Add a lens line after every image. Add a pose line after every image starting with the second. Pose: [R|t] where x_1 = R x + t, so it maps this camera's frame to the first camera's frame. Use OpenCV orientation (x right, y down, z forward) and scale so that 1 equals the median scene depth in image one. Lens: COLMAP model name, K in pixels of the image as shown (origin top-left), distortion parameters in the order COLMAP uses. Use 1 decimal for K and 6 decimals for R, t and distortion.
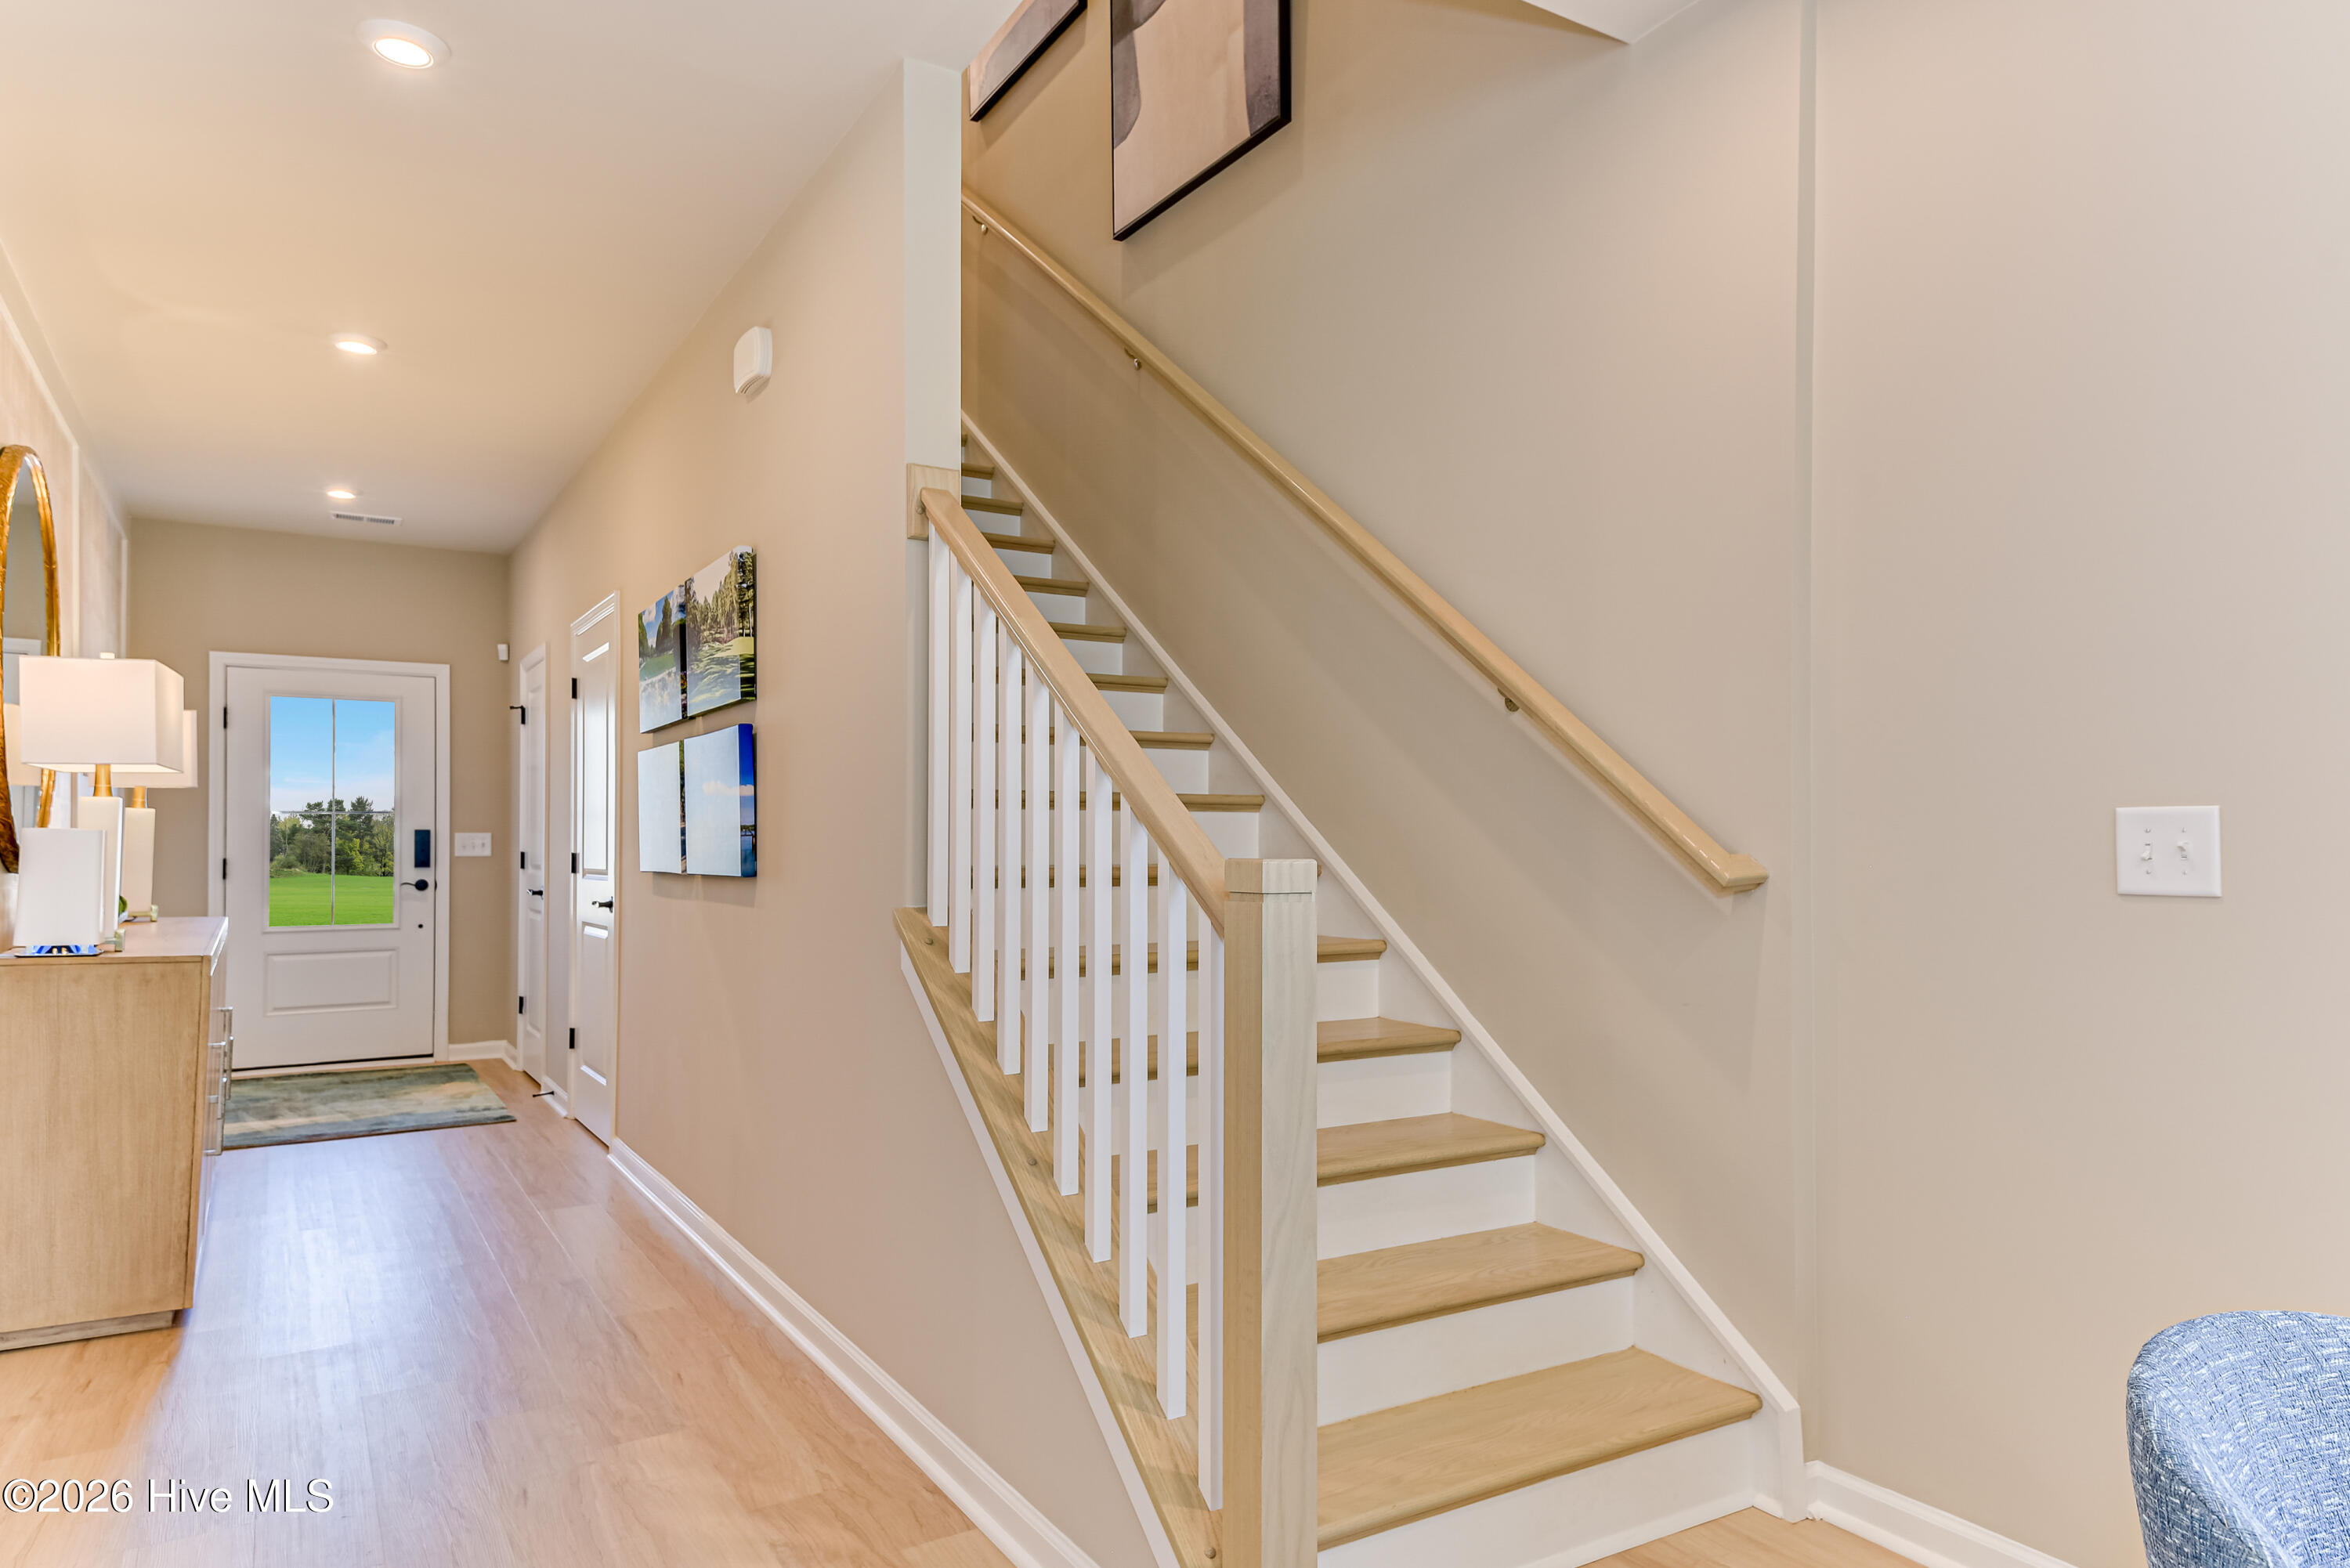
lens RADIAL K [[1426.0, 0, 1173.5], [0, 1426.0, 826.8], [0, 0, 1]] dist [0.065346, -0.000048]
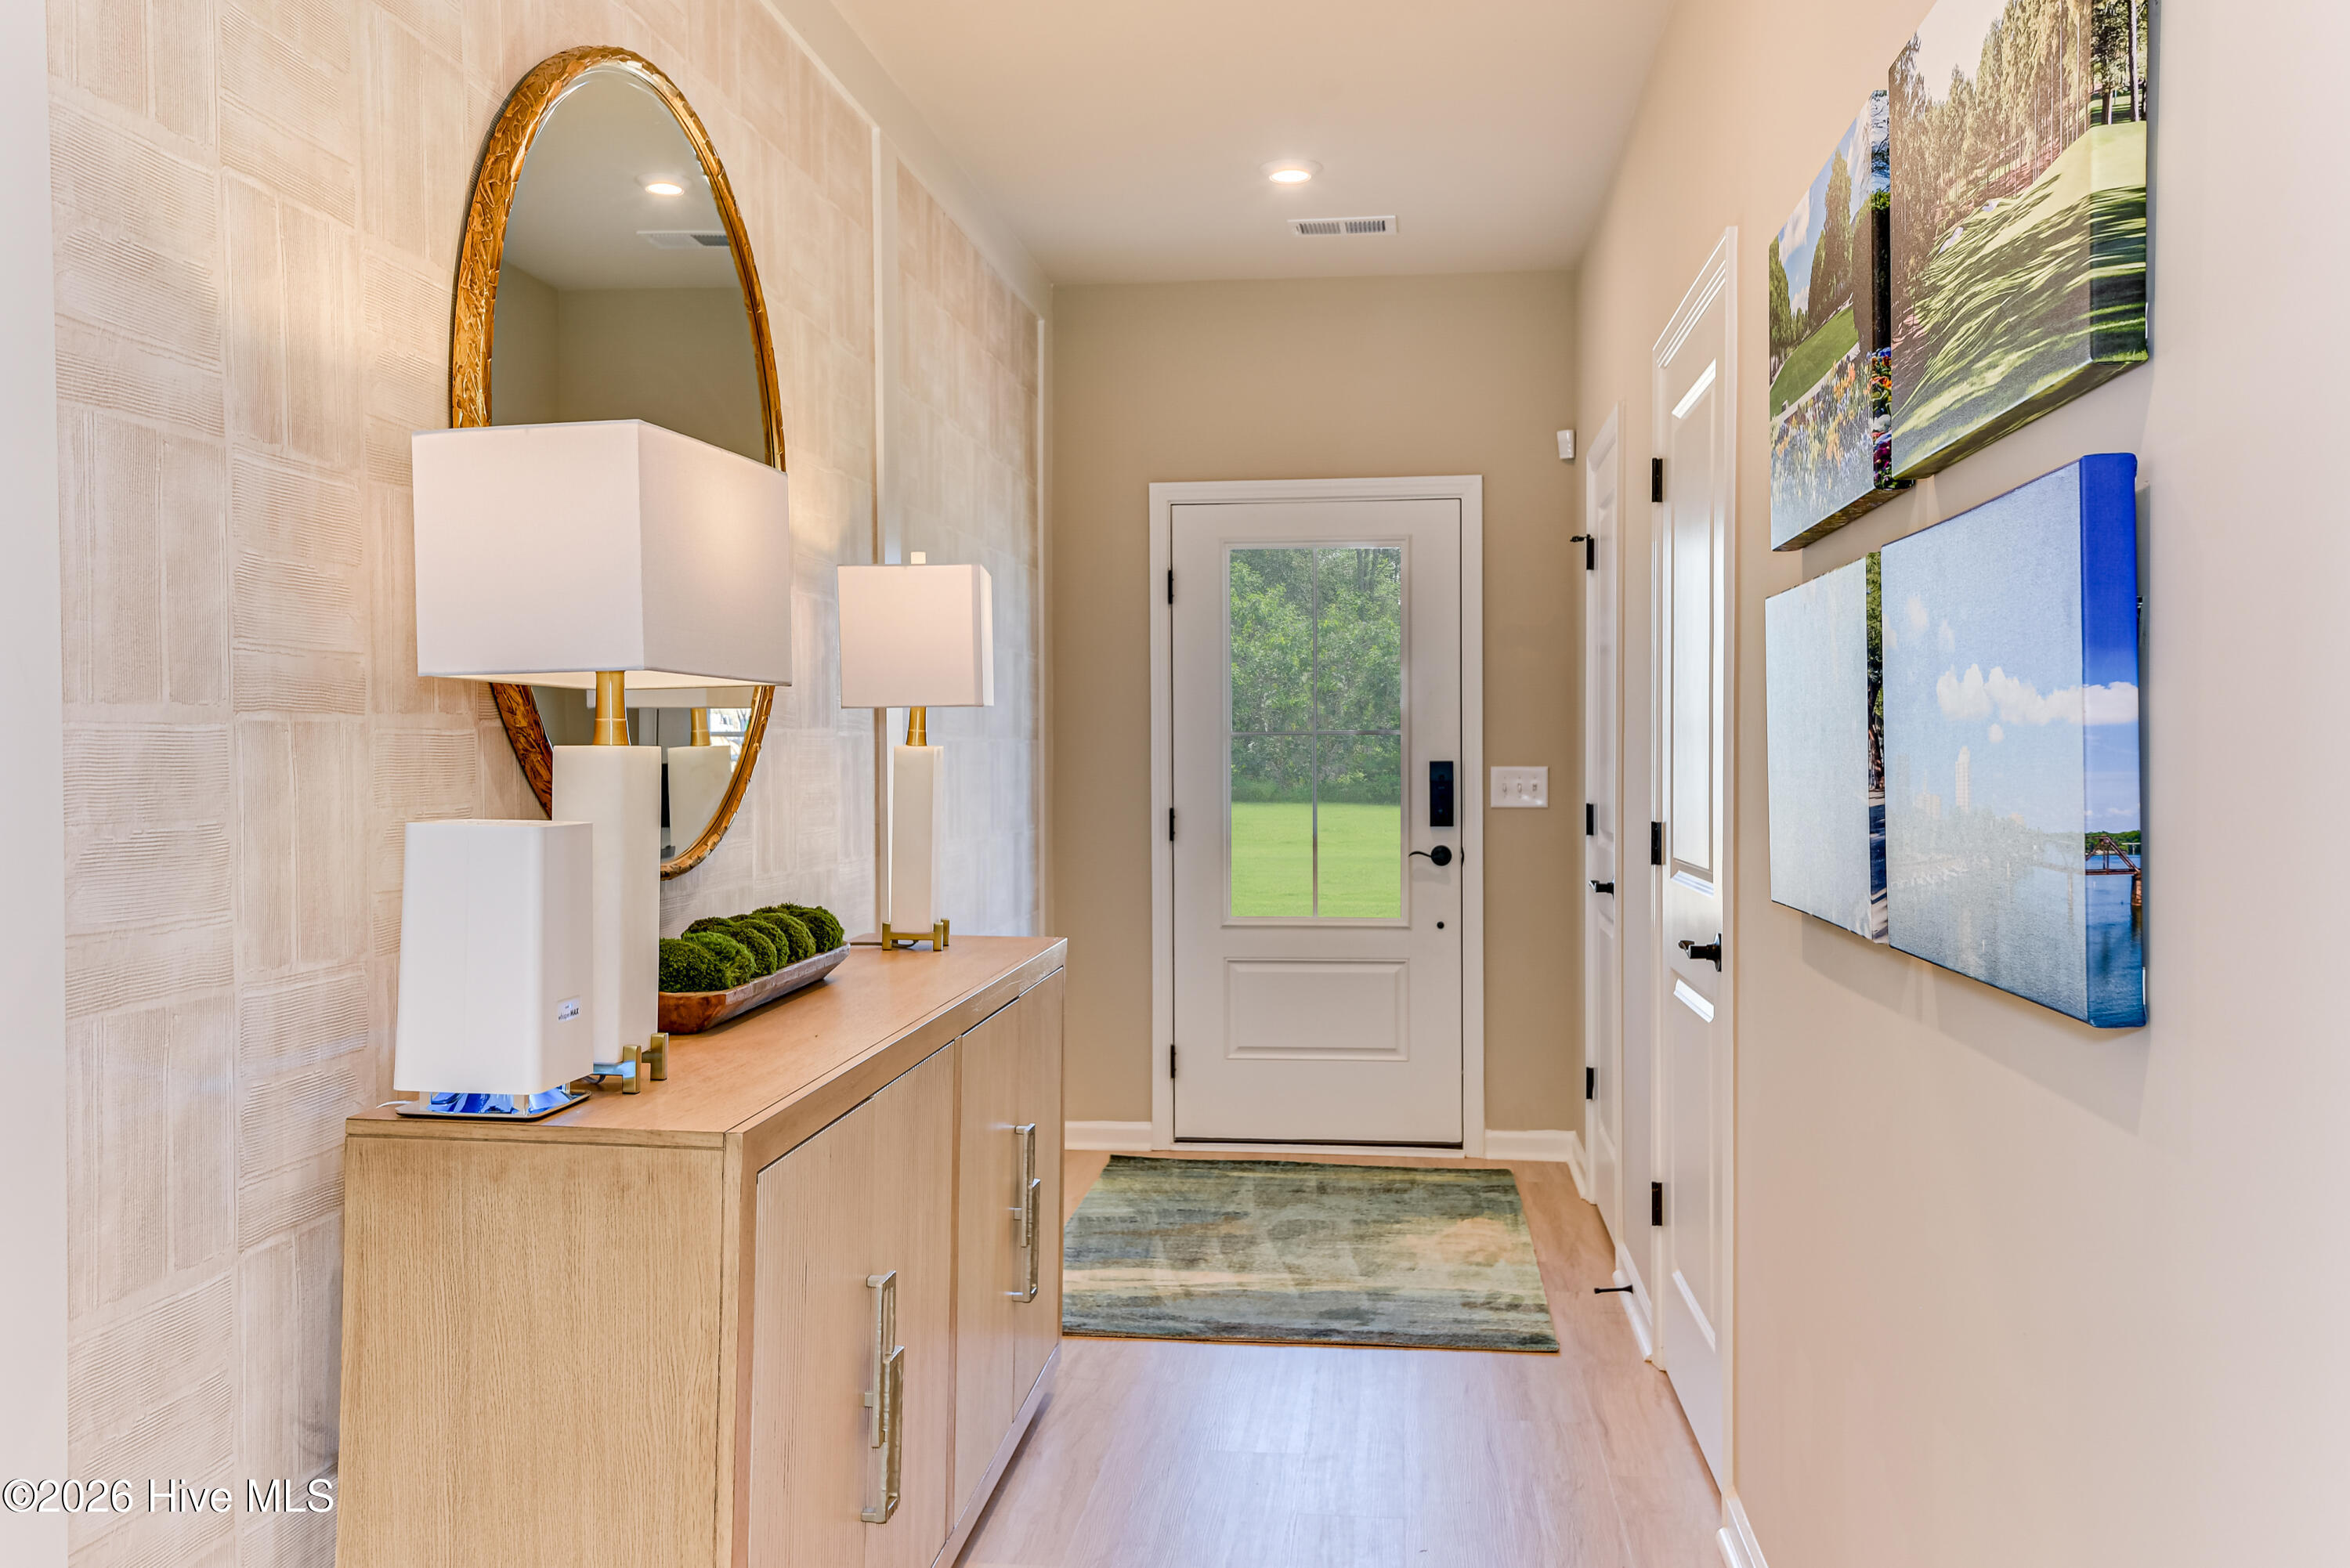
lens RADIAL K [[2008.5, 0, 1175.0], [0, 2008.5, 784.0], [0, 0, 1]] dist [0.052778, -0.005652]
pose [[0.785236, 0.009286, -0.619127, -0.161159], [0.008487, 0.999632, 0.025756, -0.017385], [0.619138, -0.025480, 0.784869, 0.478902]]
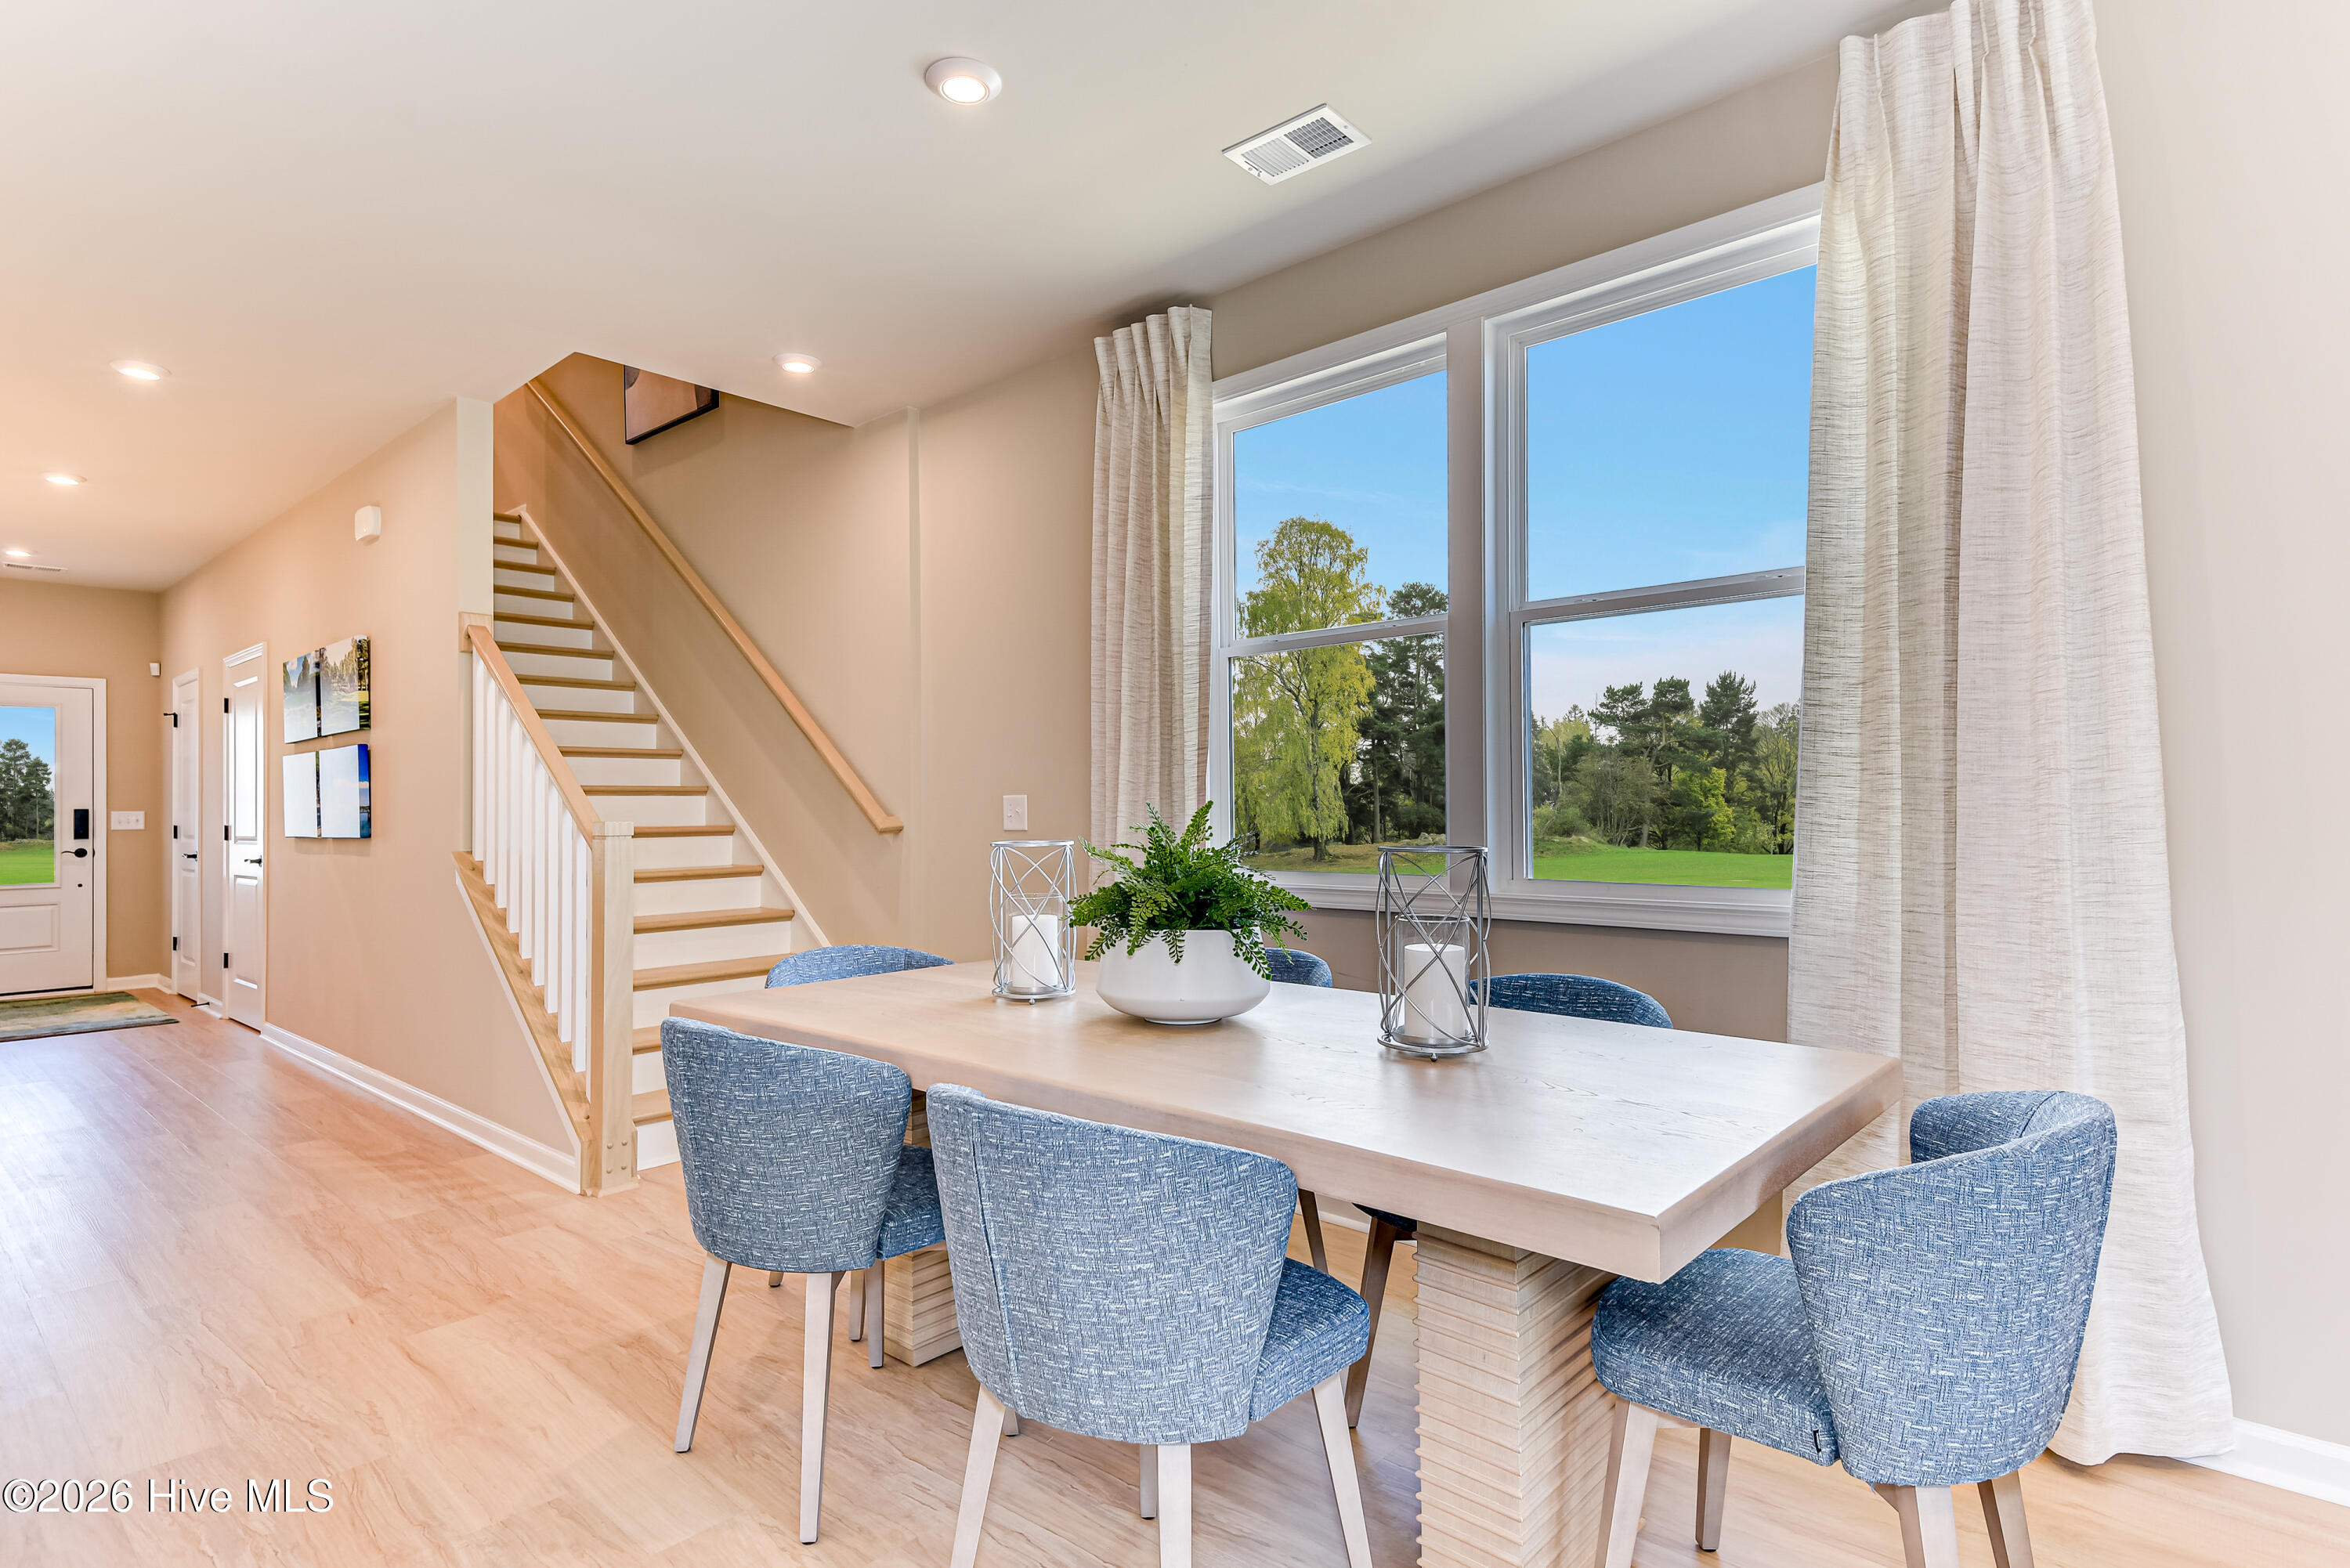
lens RADIAL K [[1204.2, 0, 1179.4], [0, 1204.2, 792.5], [0, 0, 1]] dist [0.037670, -0.020551]
pose [[0.959367, -0.006152, 0.282094, 0.162394], [0.006928, 0.999974, -0.001753, -0.006376], [-0.282076, 0.003636, 0.959385, -0.478743]]
